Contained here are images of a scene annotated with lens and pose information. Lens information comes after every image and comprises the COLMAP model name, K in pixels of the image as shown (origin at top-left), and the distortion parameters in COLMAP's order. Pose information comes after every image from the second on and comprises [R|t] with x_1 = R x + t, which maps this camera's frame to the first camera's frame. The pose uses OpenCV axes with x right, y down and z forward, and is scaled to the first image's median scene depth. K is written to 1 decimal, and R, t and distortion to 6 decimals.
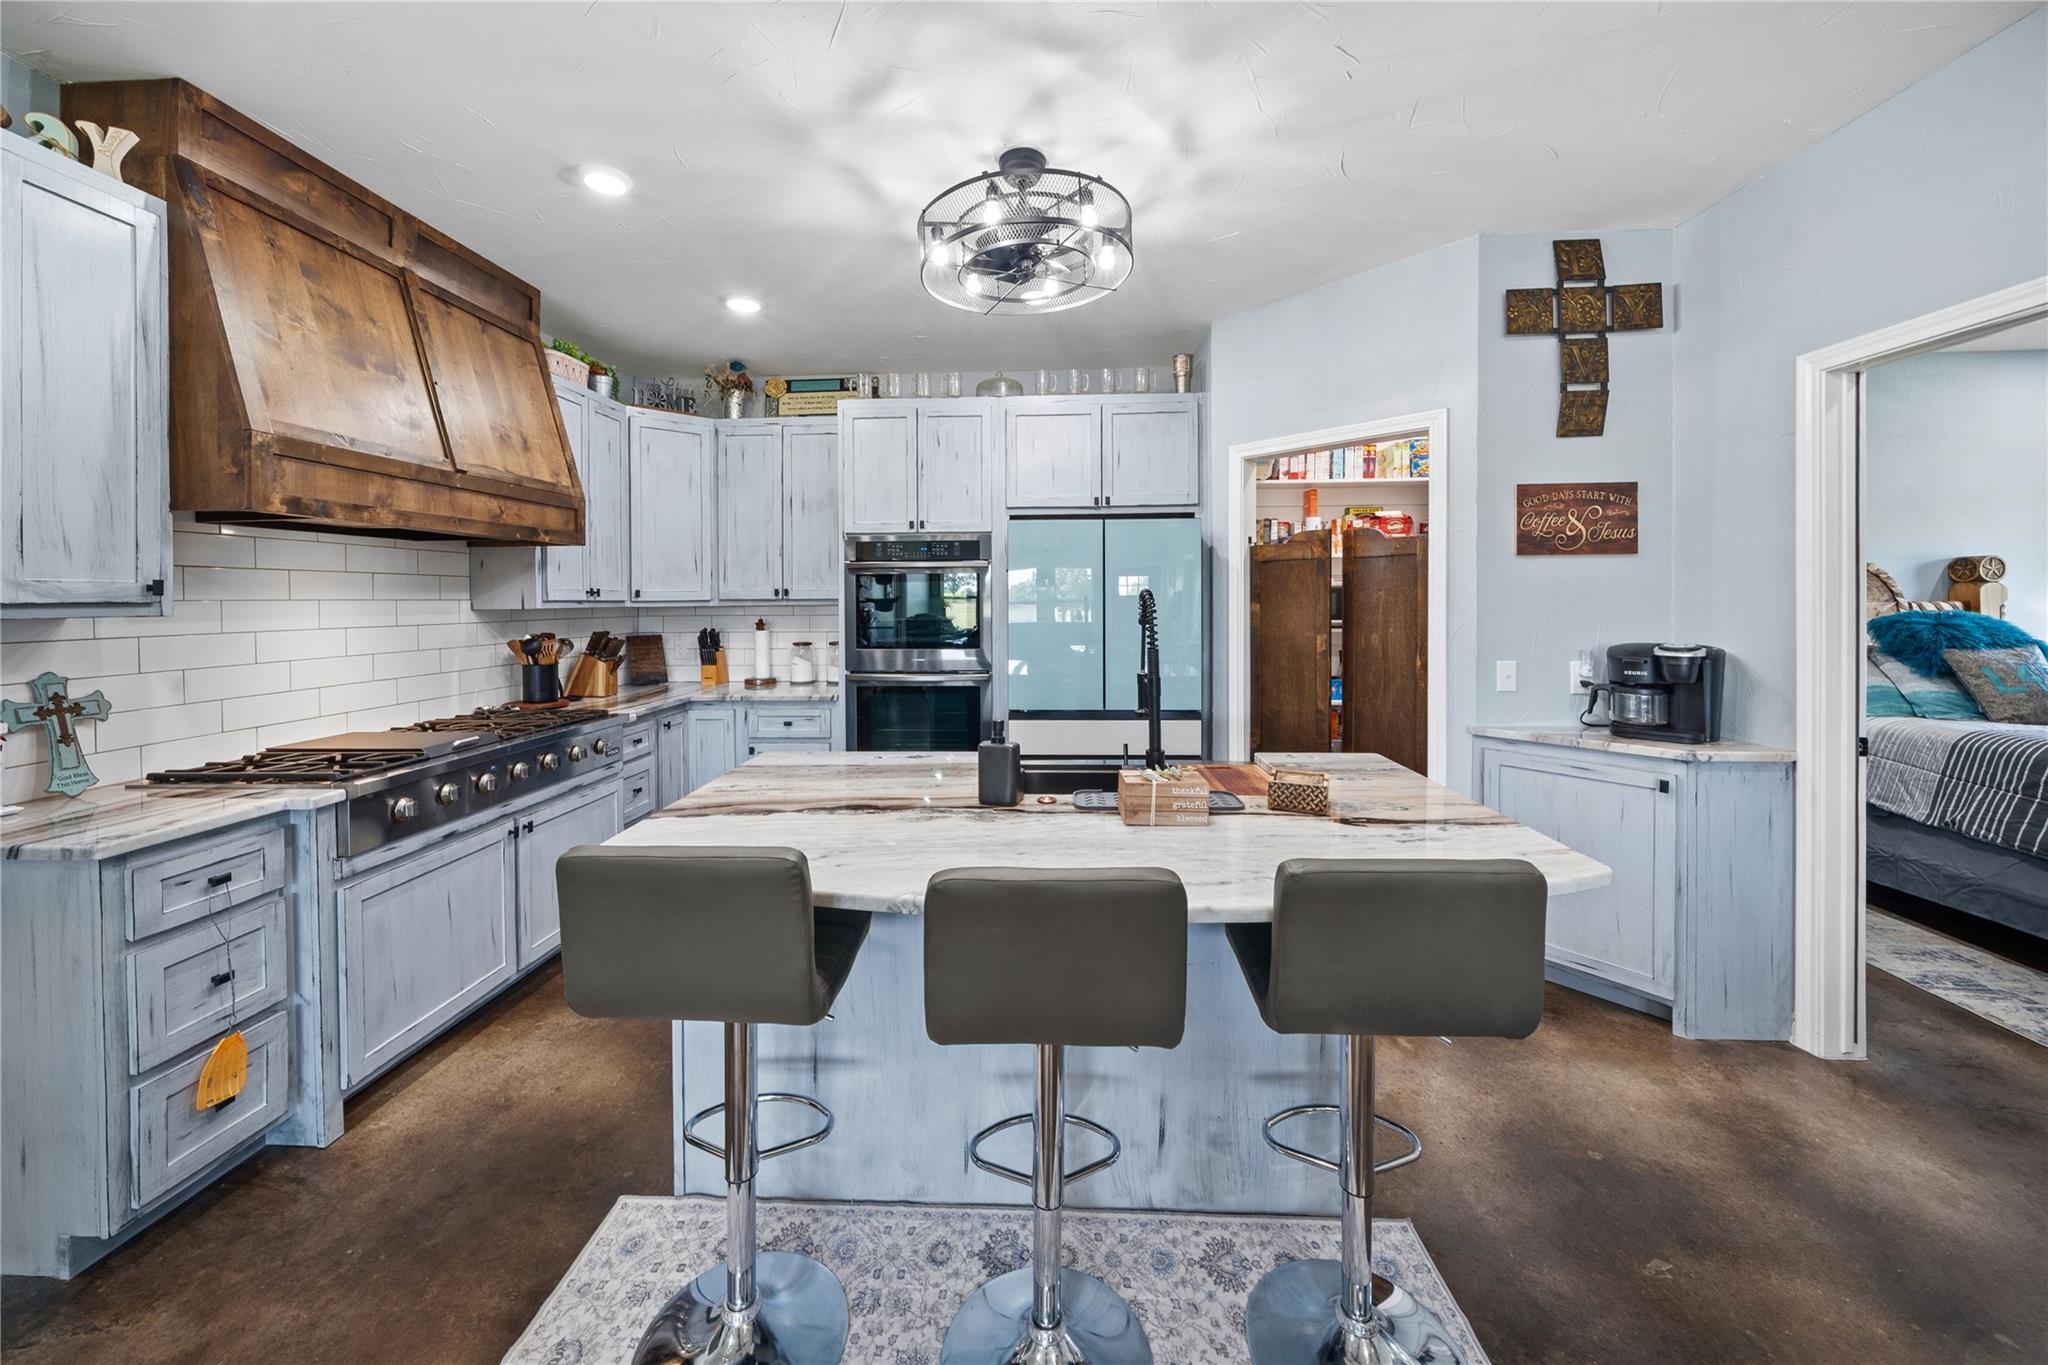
lens RADIAL K [[738.3, 0, 1024.1], [0, 738.3, 599.2], [0, 0, 1]] dist [-0.001108, -0.000044]
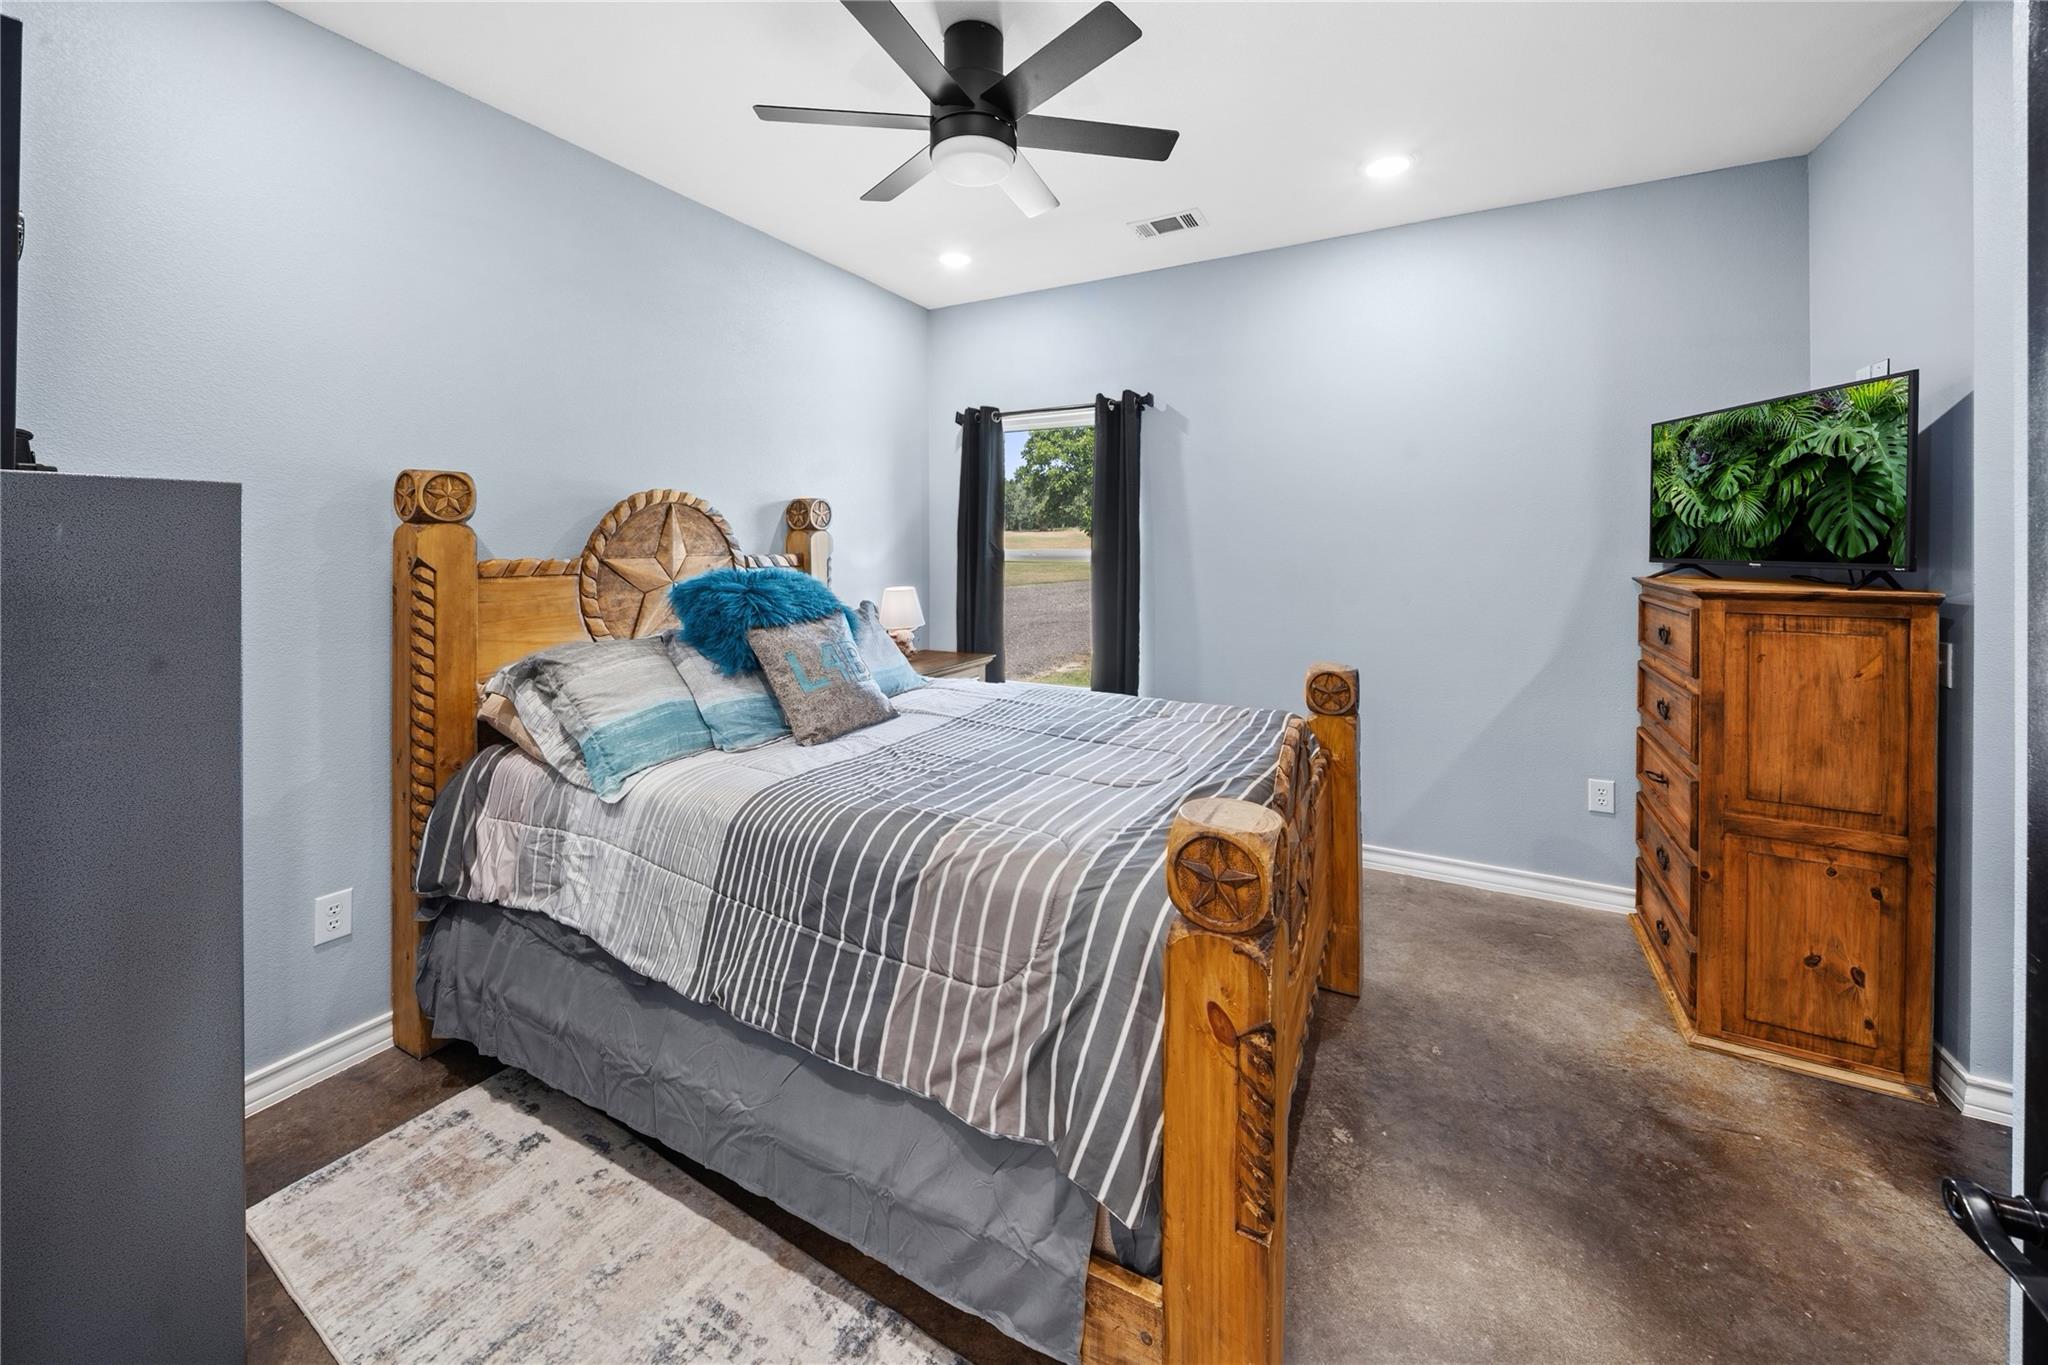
lens RADIAL K [[738.4, 0, 1029.4], [0, 738.4, 553.7], [0, 0, 1]] dist [-0.000198, -0.000001]
pose [[0.419719, -0.005769, 0.907636, 0.854655], [0.005065, 0.999979, 0.004014, 0.000342], [-0.907640, 0.002913, 0.419740, 0.570672]]
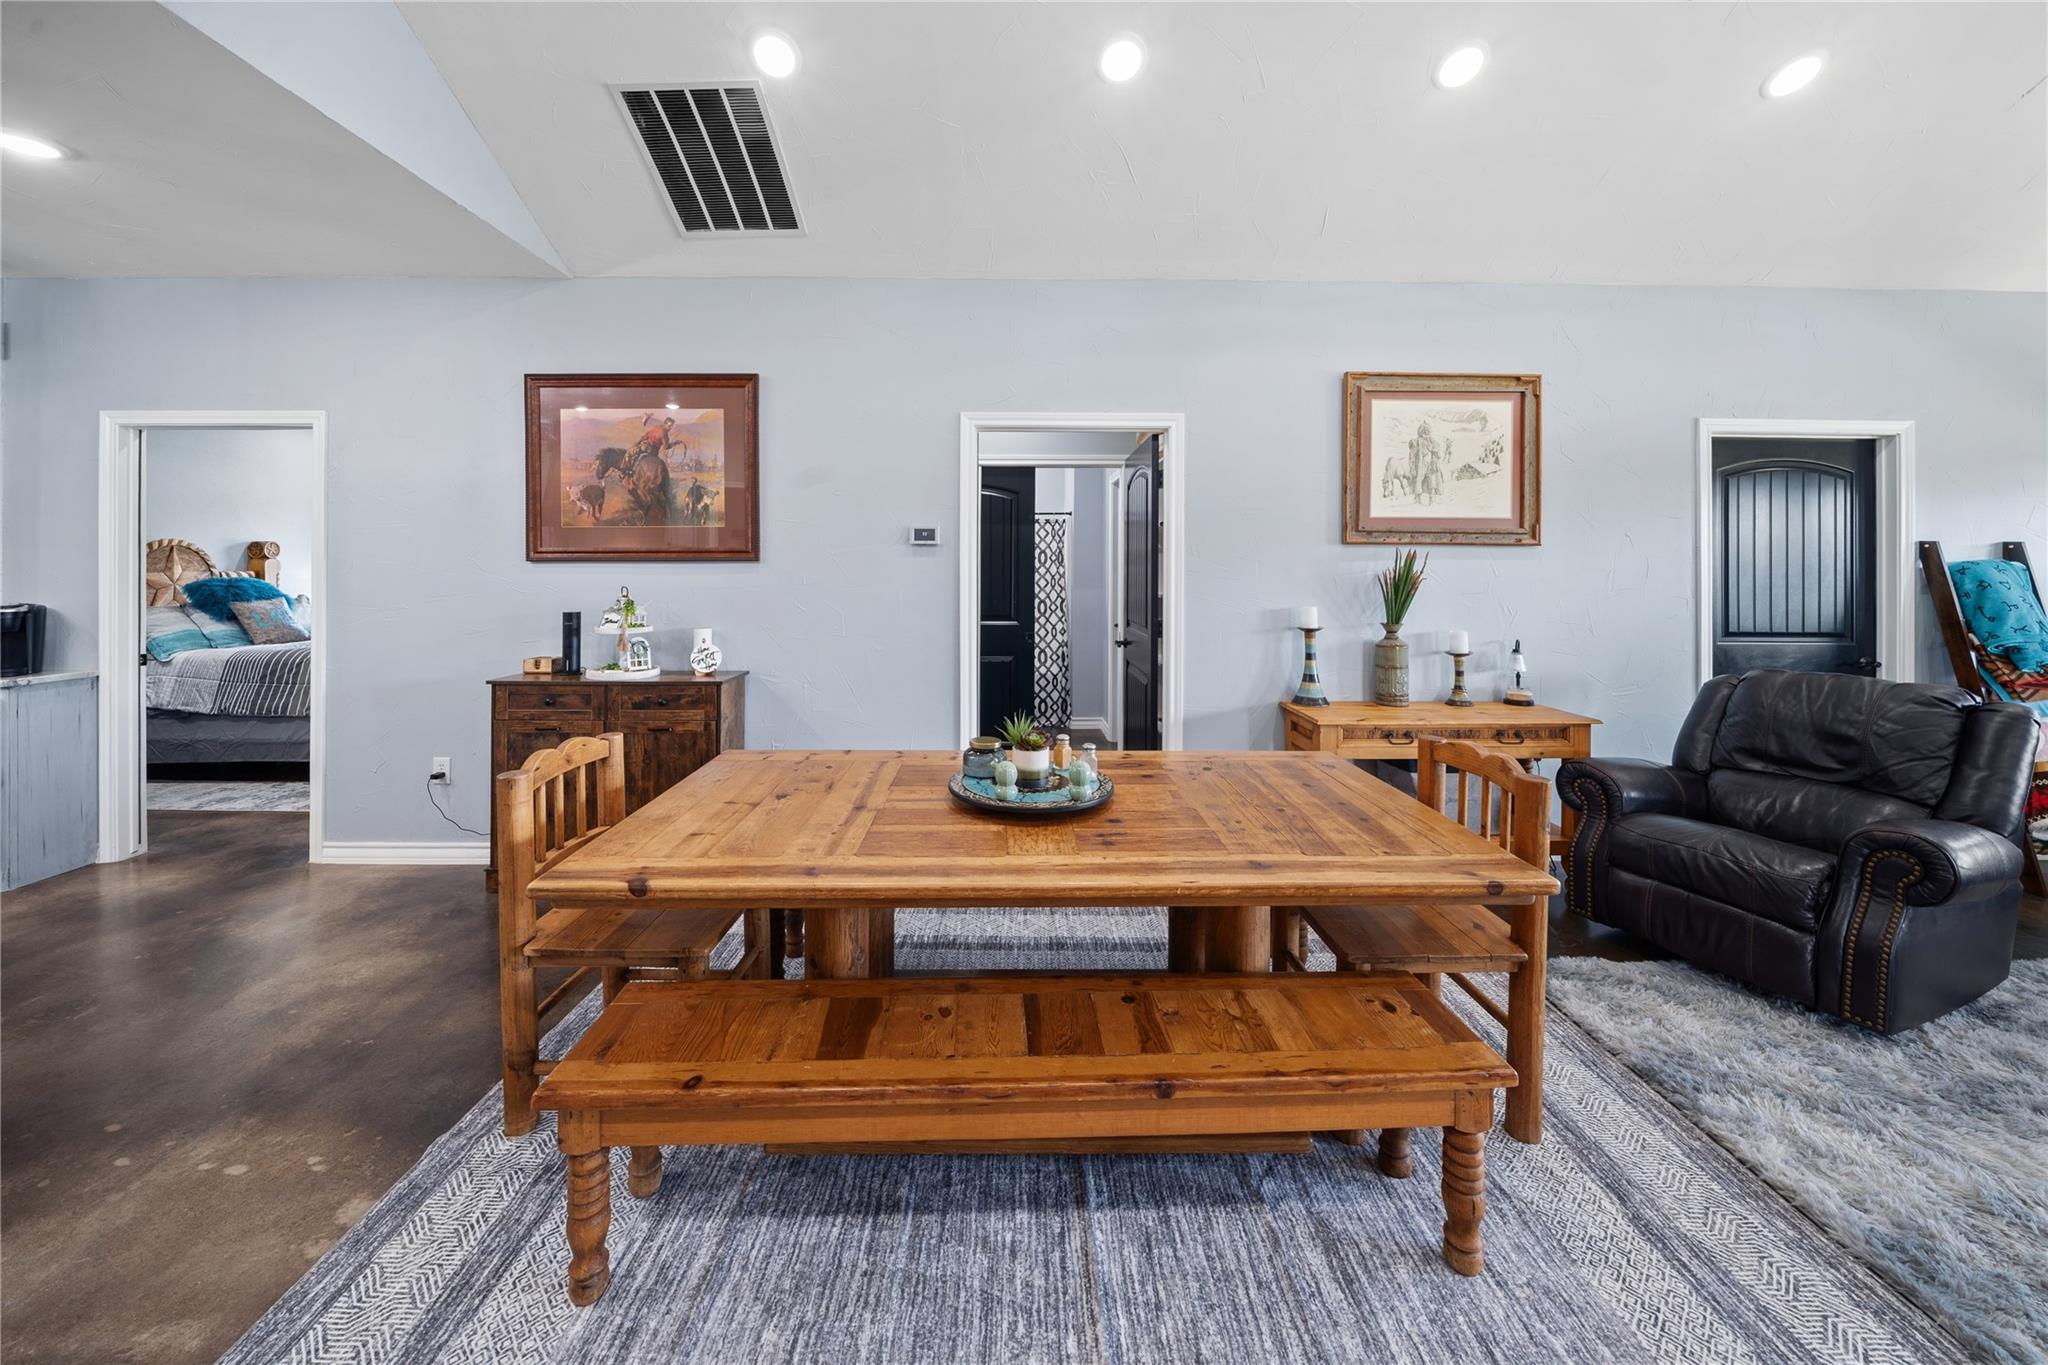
lens RADIAL K [[762.7, 0, 1018.9], [0, 762.7, 568.5], [0, 0, 1]] dist [-0.002125, -0.000080]
pose [[-0.057395, 0.000871, 0.998351, -0.472786], [0.000450, 1.000000, -0.000847, -0.000447], [-0.998351, 0.000400, -0.057395, -0.605284]]
